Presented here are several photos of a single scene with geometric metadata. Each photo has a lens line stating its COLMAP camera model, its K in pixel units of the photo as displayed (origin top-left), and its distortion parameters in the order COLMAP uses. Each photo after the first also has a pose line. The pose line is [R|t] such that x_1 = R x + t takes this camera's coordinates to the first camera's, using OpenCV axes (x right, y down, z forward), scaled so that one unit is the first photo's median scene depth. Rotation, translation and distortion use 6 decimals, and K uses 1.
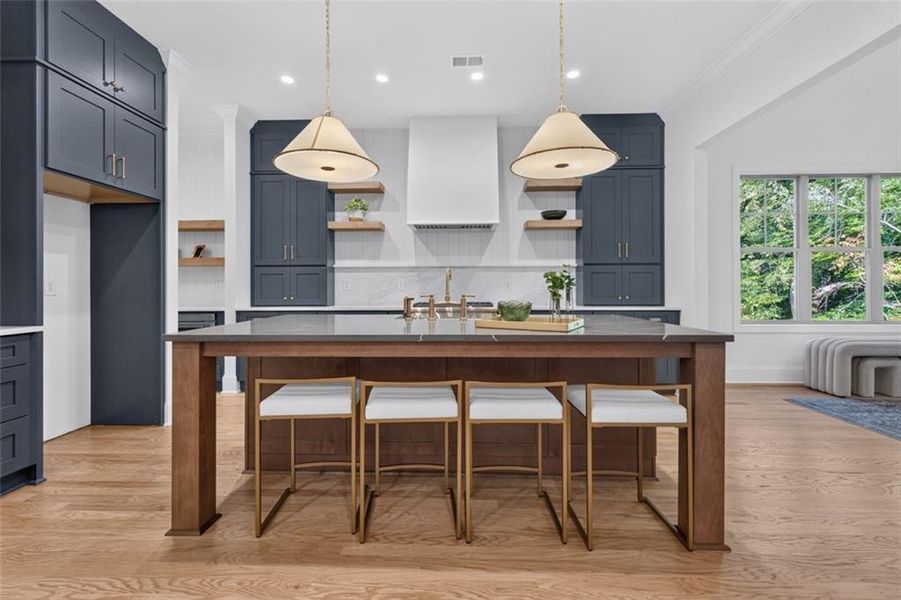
lens RADIAL K [[408.2, 0, 449.2], [0, 408.2, 293.2], [0, 0, 1]] dist [-0.003157, 0.000247]
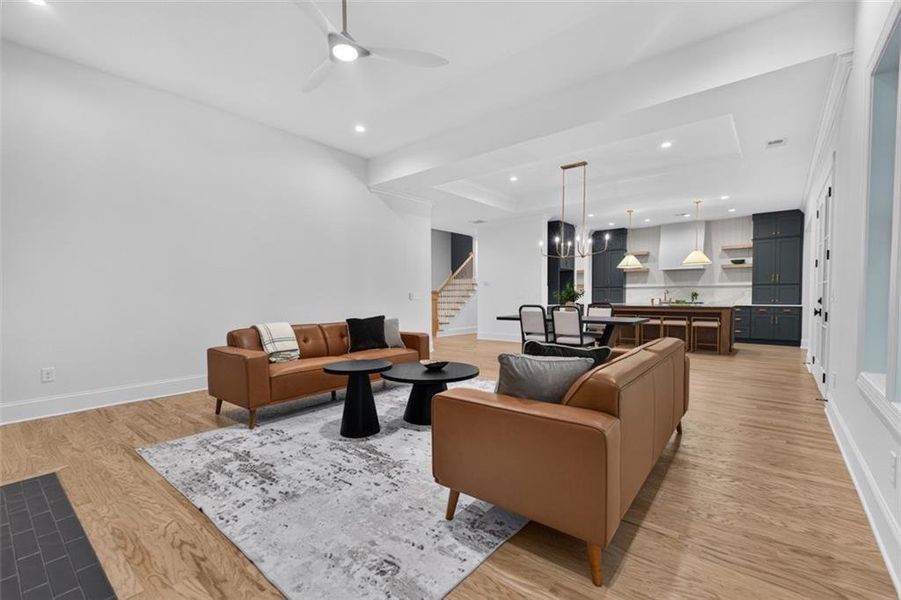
lens RADIAL K [[392.8, 0, 448.3], [0, 392.8, 304.8], [0, 0, 1]] dist [0.003301, -0.000972]
pose [[0.791897, 0.015690, -0.610453, 0.309302], [-0.005733, 0.999817, 0.018262, 0.004359], [0.610627, -0.010962, 0.791842, -1.489214]]
